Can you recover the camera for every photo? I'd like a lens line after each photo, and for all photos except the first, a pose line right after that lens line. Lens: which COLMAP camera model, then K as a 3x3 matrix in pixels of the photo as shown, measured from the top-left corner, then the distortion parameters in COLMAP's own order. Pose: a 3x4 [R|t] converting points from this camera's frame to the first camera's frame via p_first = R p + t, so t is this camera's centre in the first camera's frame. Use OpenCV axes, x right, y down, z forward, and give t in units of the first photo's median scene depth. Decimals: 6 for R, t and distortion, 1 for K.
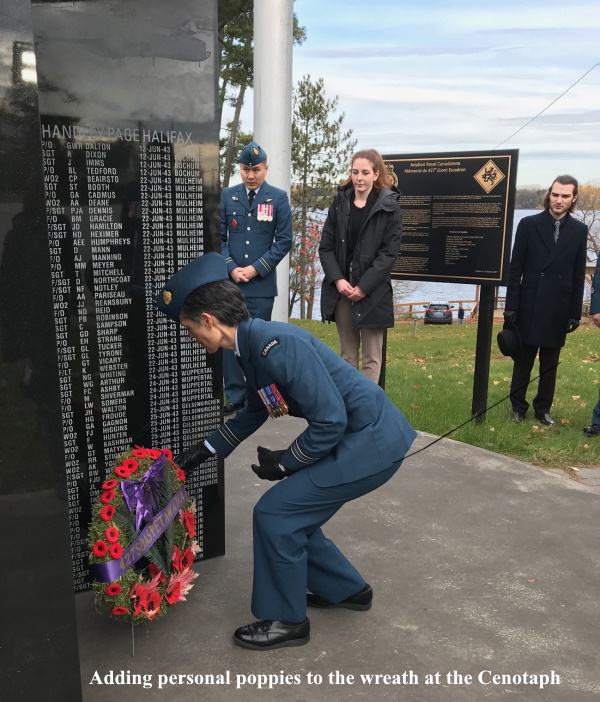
lens RADIAL K [[762.4, 0, 260.4], [0, 762.4, 408.1], [0, 0, 1]] dist [0.022834, 0.000000]
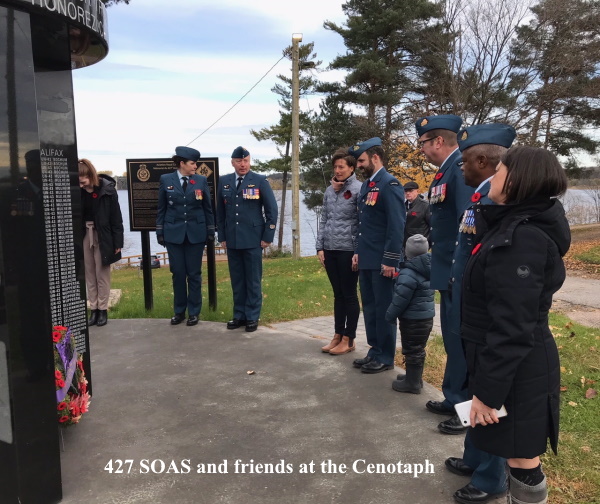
lens RADIAL K [[562.6, 0, 315.0], [0, 562.6, 249.2], [0, 0, 1]] dist [-0.023624, 0.000000]
pose [[0.860840, -0.070982, 0.503901, -0.250449], [0.146300, 0.982940, -0.111470, 0.099016], [-0.487392, 0.169679, 0.856538, -0.362982]]
